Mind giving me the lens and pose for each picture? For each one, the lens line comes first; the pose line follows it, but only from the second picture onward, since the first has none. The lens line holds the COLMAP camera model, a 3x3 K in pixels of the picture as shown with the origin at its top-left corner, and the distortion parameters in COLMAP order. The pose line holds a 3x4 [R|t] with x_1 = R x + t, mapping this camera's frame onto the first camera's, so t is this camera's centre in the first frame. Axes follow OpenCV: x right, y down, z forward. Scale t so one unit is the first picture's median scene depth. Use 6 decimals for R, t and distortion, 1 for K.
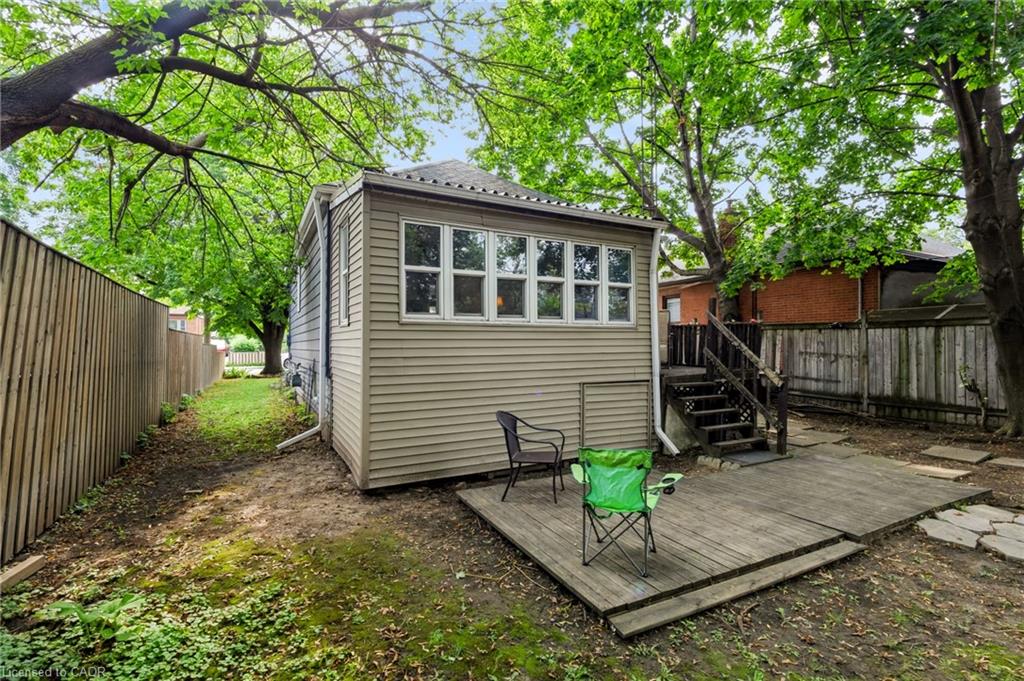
lens RADIAL K [[490.3, 0, 512.0], [0, 490.3, 340.5], [0, 0, 1]] dist [0.001930, 0.000532]
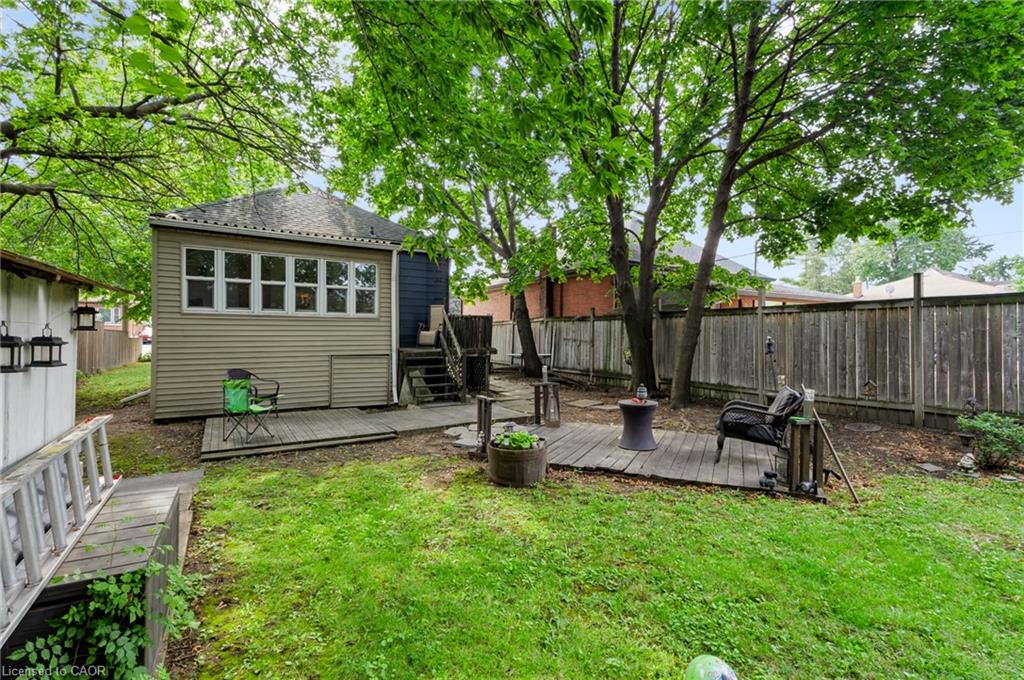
lens RADIAL K [[490.3, 0, 512.0], [0, 490.3, 340.0], [0, 0, 1]] dist [0.001930, 0.000532]
pose [[0.998619, 0.003798, 0.052401, 0.671086], [-0.004342, 0.999938, 0.010278, 0.024943], [-0.052359, -0.010491, 0.998573, -0.550530]]
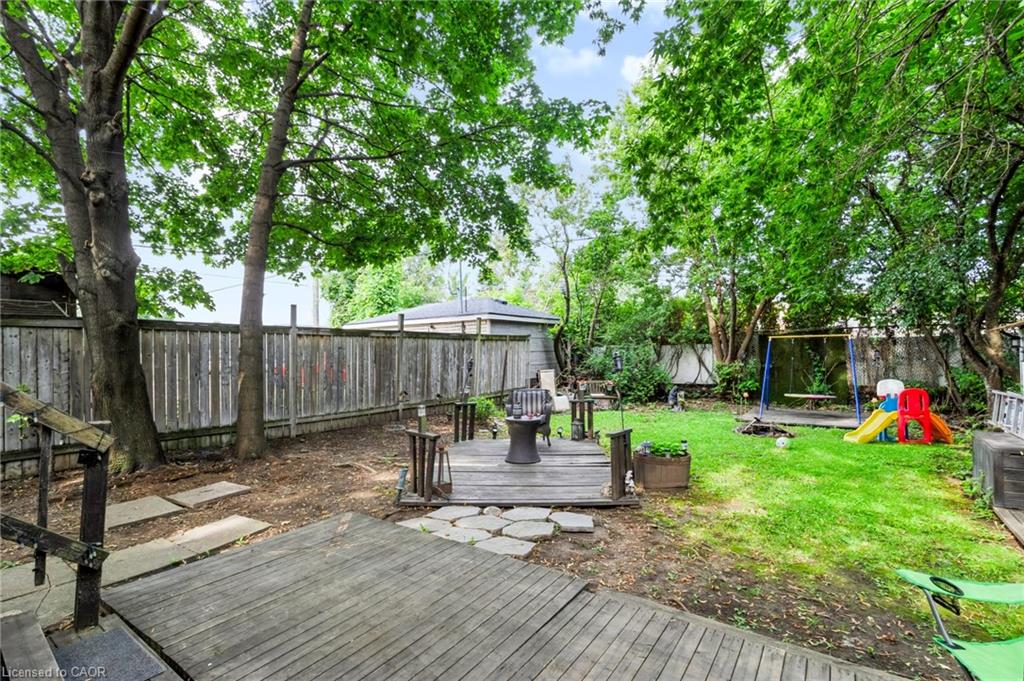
lens RADIAL K [[490.3, 0, 512.0], [0, 490.3, 340.5], [0, 0, 1]] dist [0.001930, 0.000532]
pose [[-0.473343, 0.033250, 0.880250, 0.039986], [0.012910, 0.999442, -0.030810, 0.022753], [-0.880784, -0.003220, -0.473508, 0.996727]]
